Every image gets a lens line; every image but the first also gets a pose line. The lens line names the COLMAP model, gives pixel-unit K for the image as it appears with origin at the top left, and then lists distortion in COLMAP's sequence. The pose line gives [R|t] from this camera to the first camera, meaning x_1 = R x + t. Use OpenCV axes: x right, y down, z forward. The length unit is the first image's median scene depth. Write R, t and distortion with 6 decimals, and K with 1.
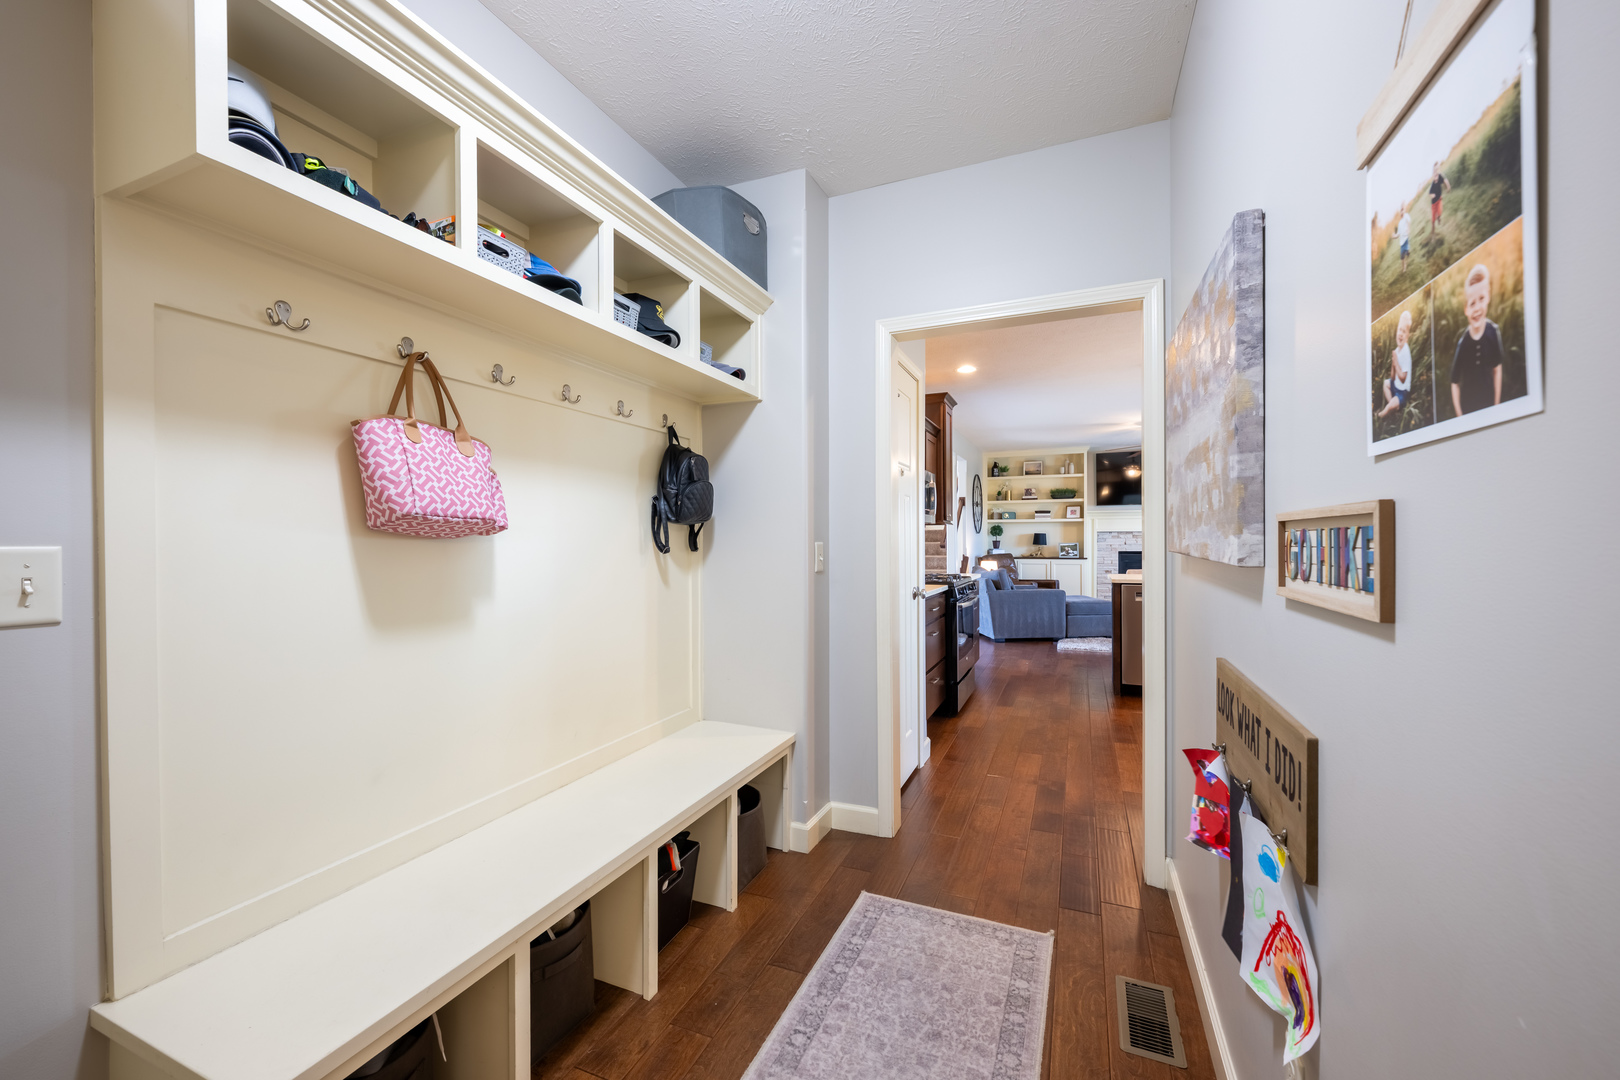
lens RADIAL K [[641.4, 0, 816.4], [0, 641.4, 540.3], [0, 0, 1]] dist [-0.001008, -0.000371]
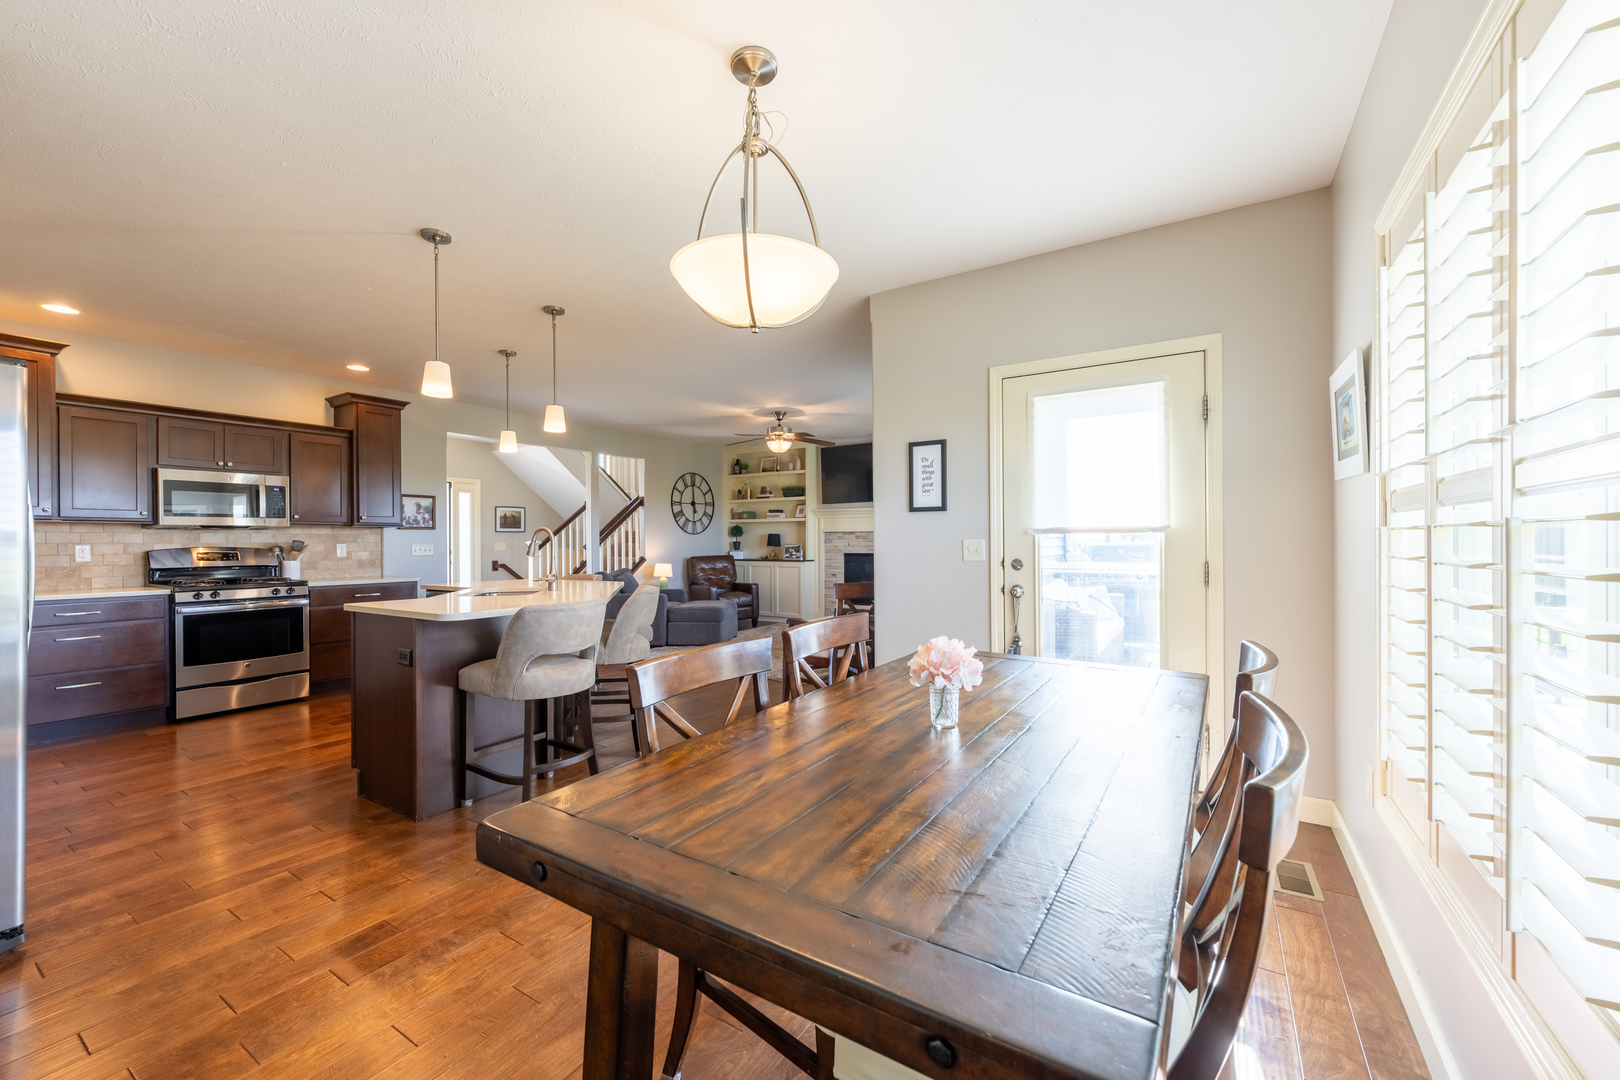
lens RADIAL K [[641.4, 0, 809.7], [0, 641.4, 540.1], [0, 0, 1]] dist [-0.001008, -0.000371]
pose [[0.986121, -0.002653, -0.166006, 0.564809], [0.002767, 0.999996, 0.000461, -0.001929], [0.166004, -0.000914, 0.986125, 0.082308]]
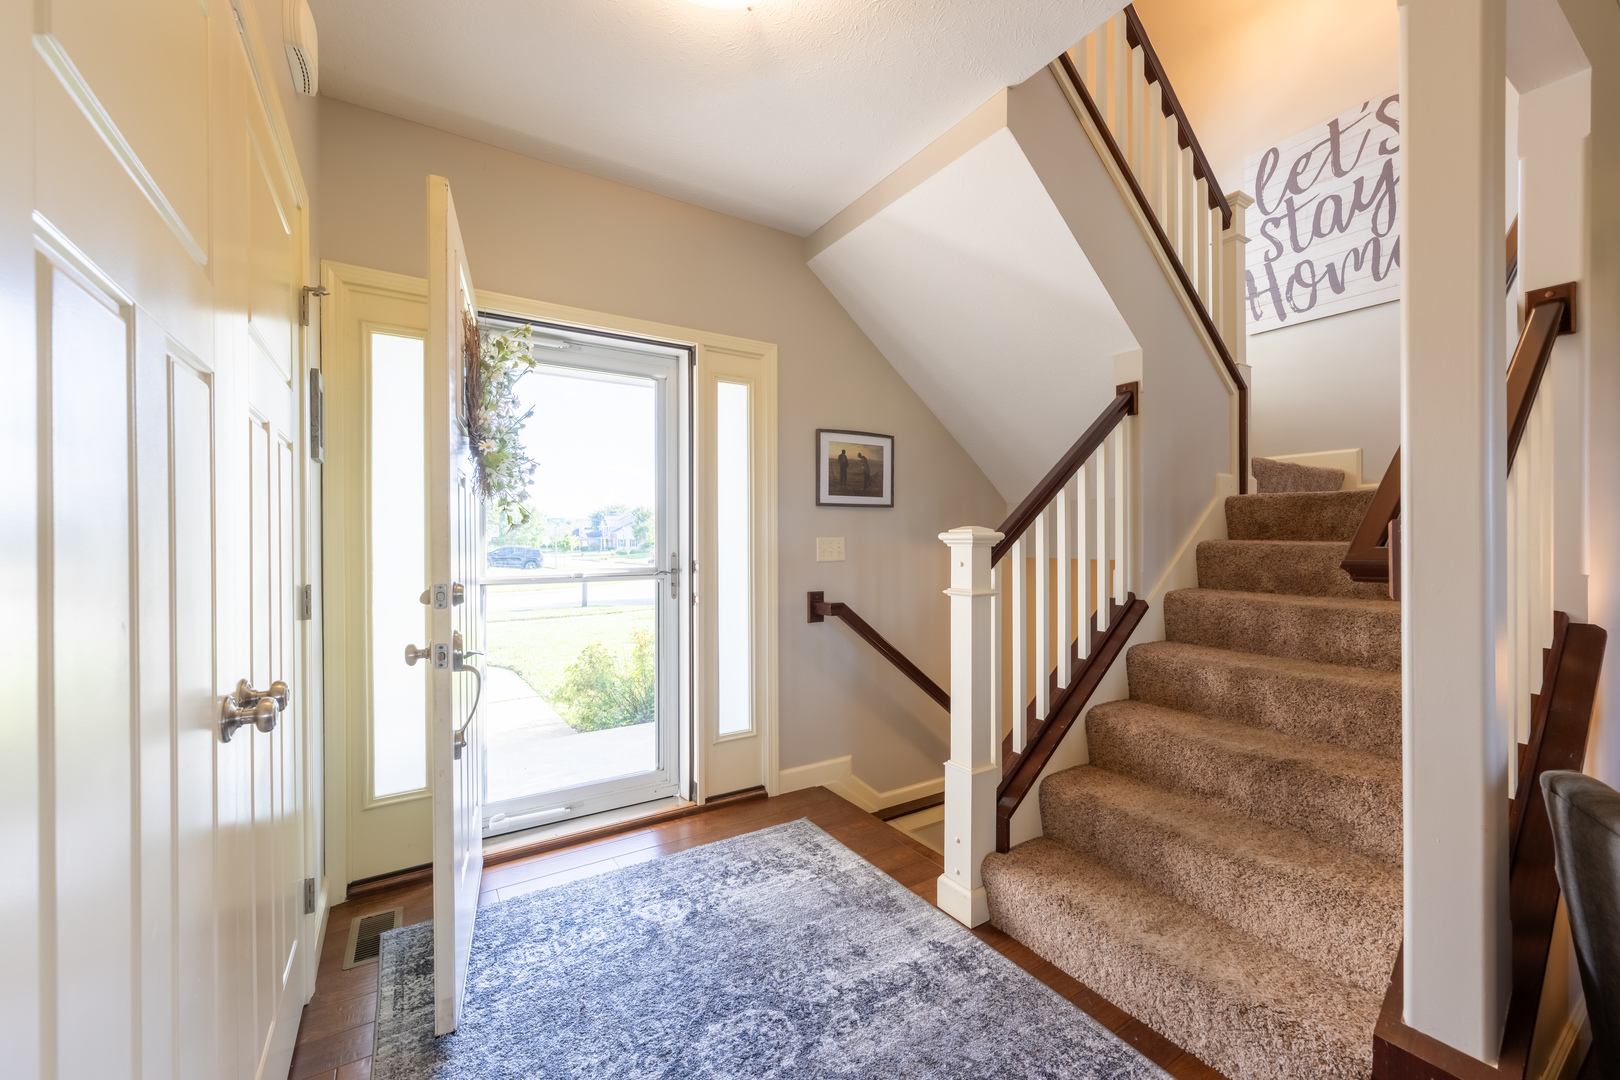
lens RADIAL K [[641.4, 0, 812.8], [0, 641.4, 540.7], [0, 0, 1]] dist [-0.001008, -0.000371]
pose [[0.825388, 0.000293, -0.564566, 0.138129], [0.001028, 0.999997, 0.002022, 0.001663], [0.564565, -0.002249, 0.825386, 0.661588]]
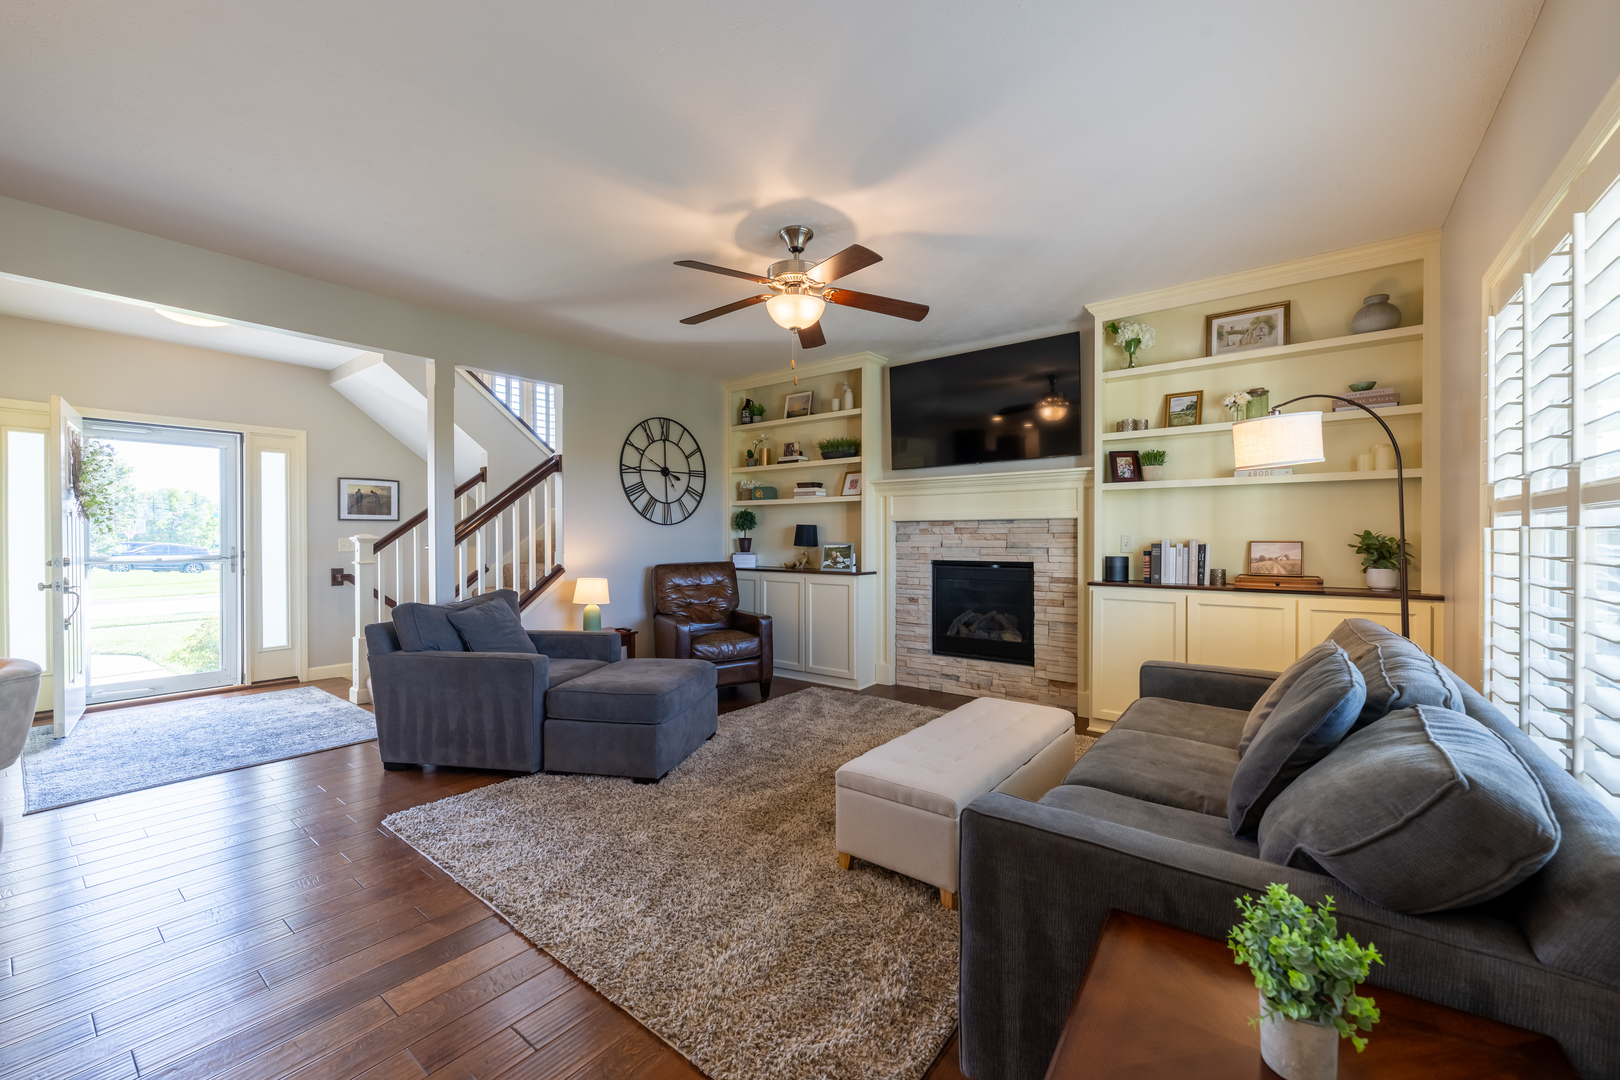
lens RADIAL K [[641.4, 0, 816.4], [0, 641.4, 540.5], [0, 0, 1]] dist [-0.001008, -0.000371]
pose [[0.968124, 0.002497, -0.250461, 0.499125], [-0.001116, 0.999983, 0.005656, -0.000753], [0.250471, -0.005196, 0.968110, 0.488148]]
